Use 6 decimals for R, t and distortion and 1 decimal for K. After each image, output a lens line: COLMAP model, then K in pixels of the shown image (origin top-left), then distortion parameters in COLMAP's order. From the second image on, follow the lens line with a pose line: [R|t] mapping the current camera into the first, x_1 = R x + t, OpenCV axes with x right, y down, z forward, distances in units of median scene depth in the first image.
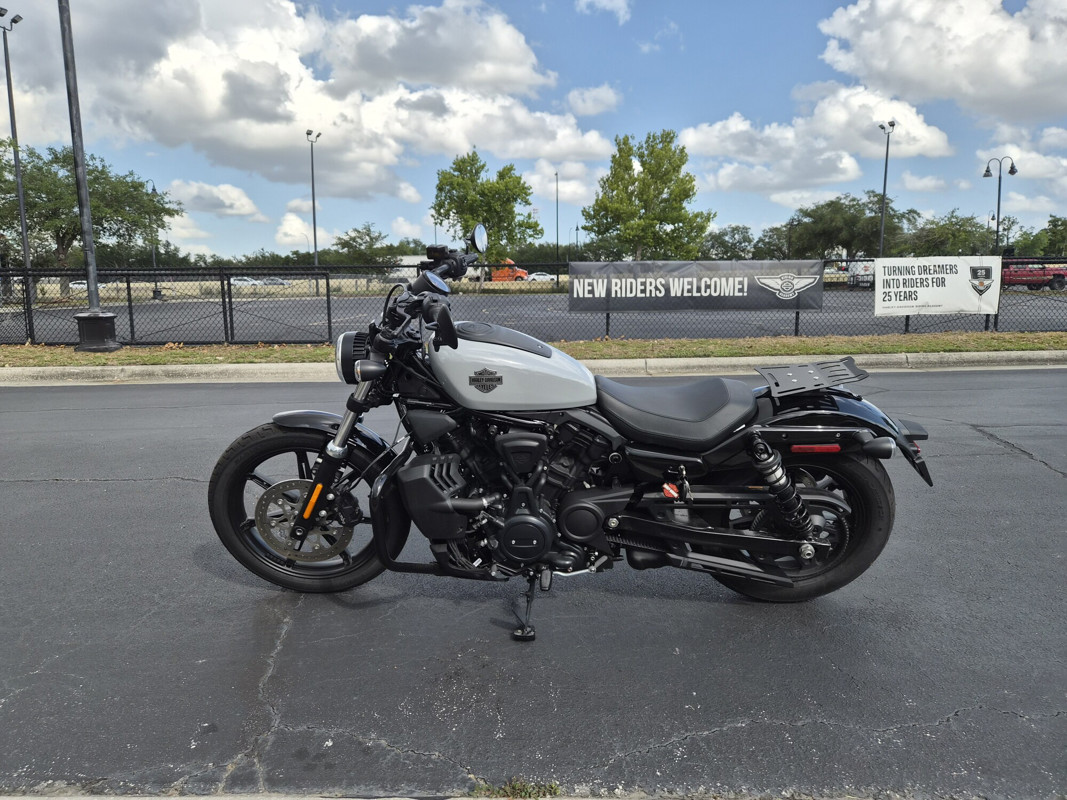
lens RADIAL K [[711.3, 0, 534.1], [0, 711.3, 371.5], [0, 0, 1]] dist [0.046053, -0.046296]
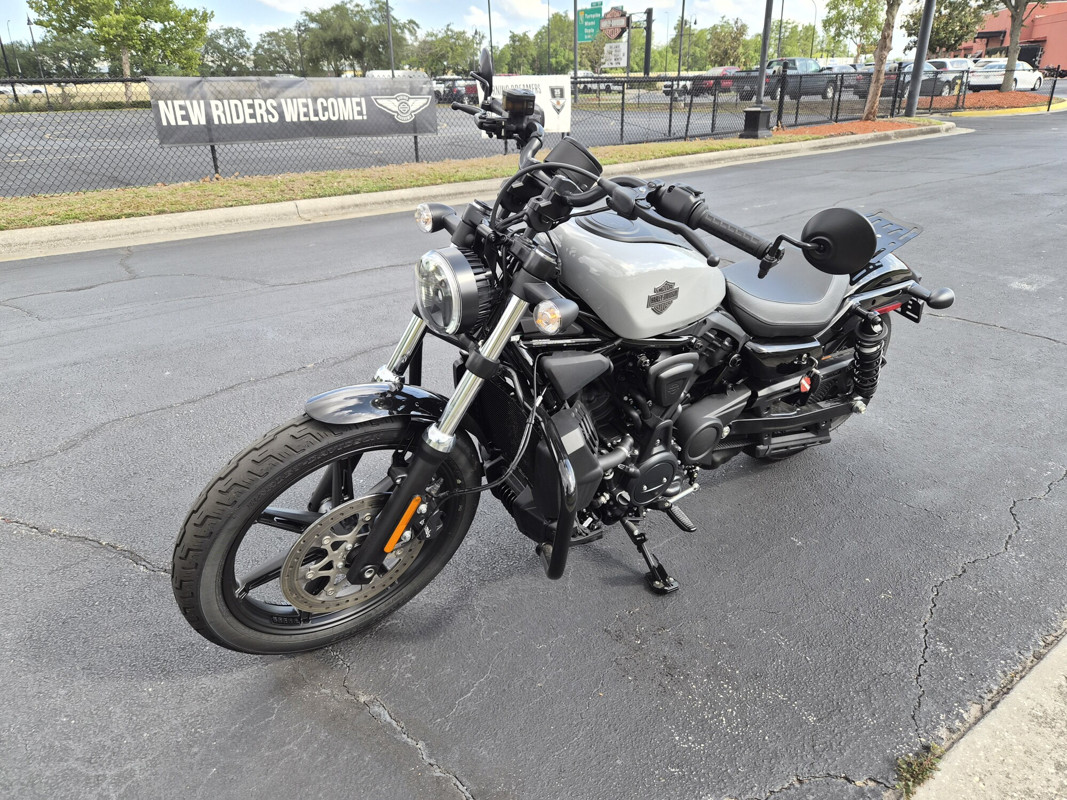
lens RADIAL K [[711.3, 0, 534.1], [0, 711.3, 371.5], [0, 0, 1]] dist [0.046053, -0.046296]
pose [[0.804304, -0.218960, 0.552406, -0.109573], [0.079549, 0.960942, 0.265070, -0.021790], [-0.588870, -0.169253, 0.790307, 0.093372]]
